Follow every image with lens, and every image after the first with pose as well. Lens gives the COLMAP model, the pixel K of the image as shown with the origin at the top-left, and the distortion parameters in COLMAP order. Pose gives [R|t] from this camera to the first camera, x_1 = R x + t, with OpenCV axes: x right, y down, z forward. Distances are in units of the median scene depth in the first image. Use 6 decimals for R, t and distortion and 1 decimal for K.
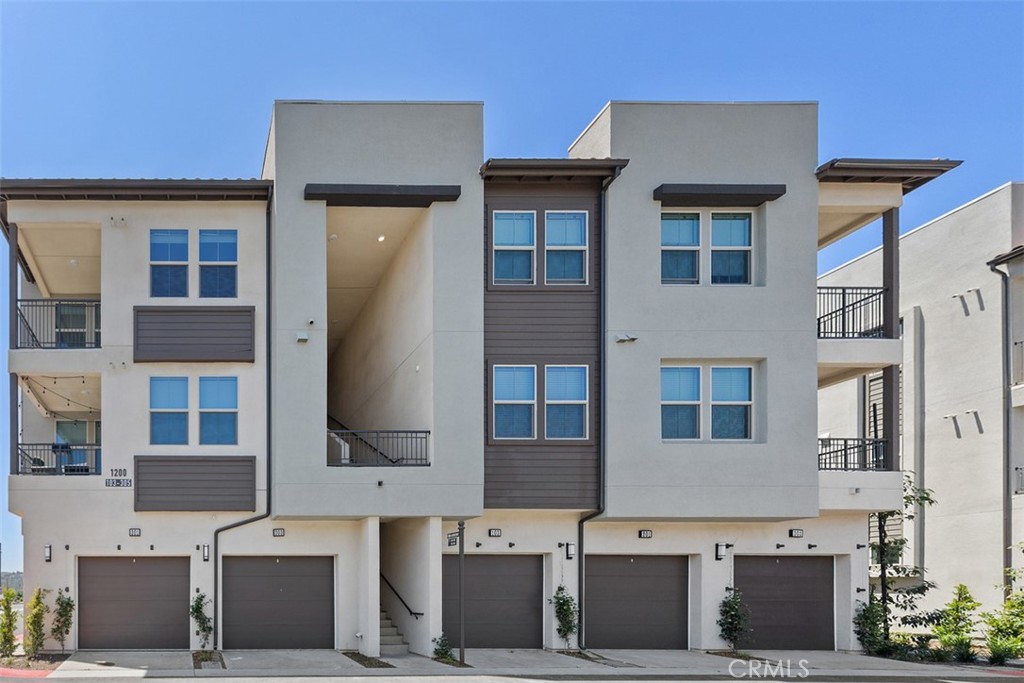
lens RADIAL K [[468.8, 0, 512.0], [0, 468.8, 428.1], [0, 0, 1]] dist [0.002240, 0.000046]
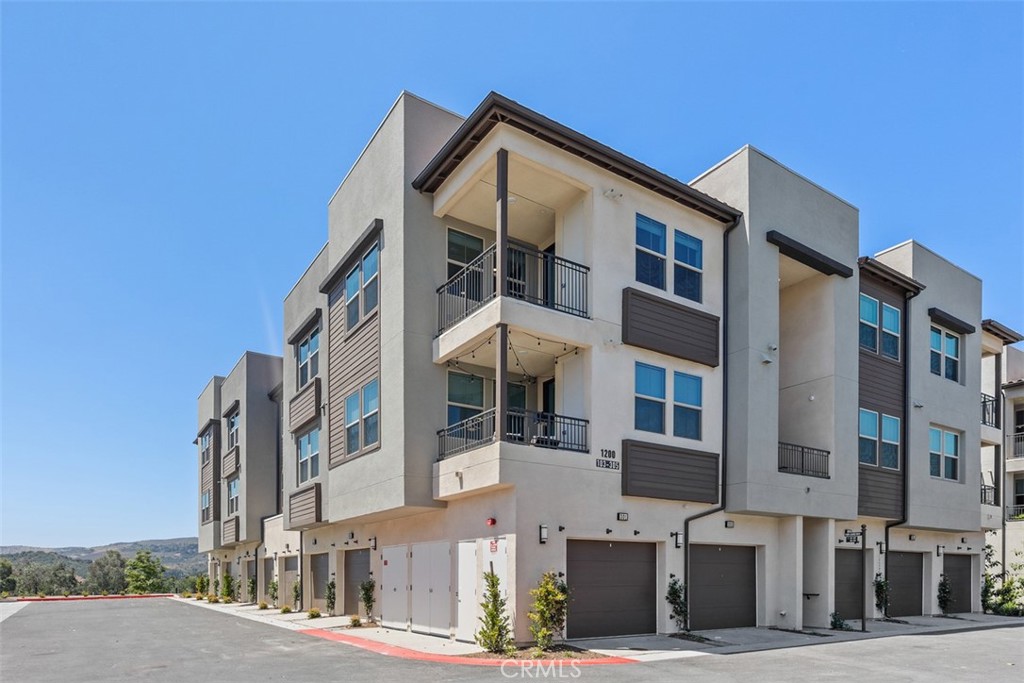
lens RADIAL K [[602.7, 0, 512.0], [0, 602.7, 341.5], [0, 0, 1]] dist [0.002149, -0.001335]
pose [[0.834587, 0.199913, 0.513322, -1.710358], [-0.177154, 0.979729, -0.093528, 0.018190], [-0.521614, -0.012880, 0.853085, 0.033110]]
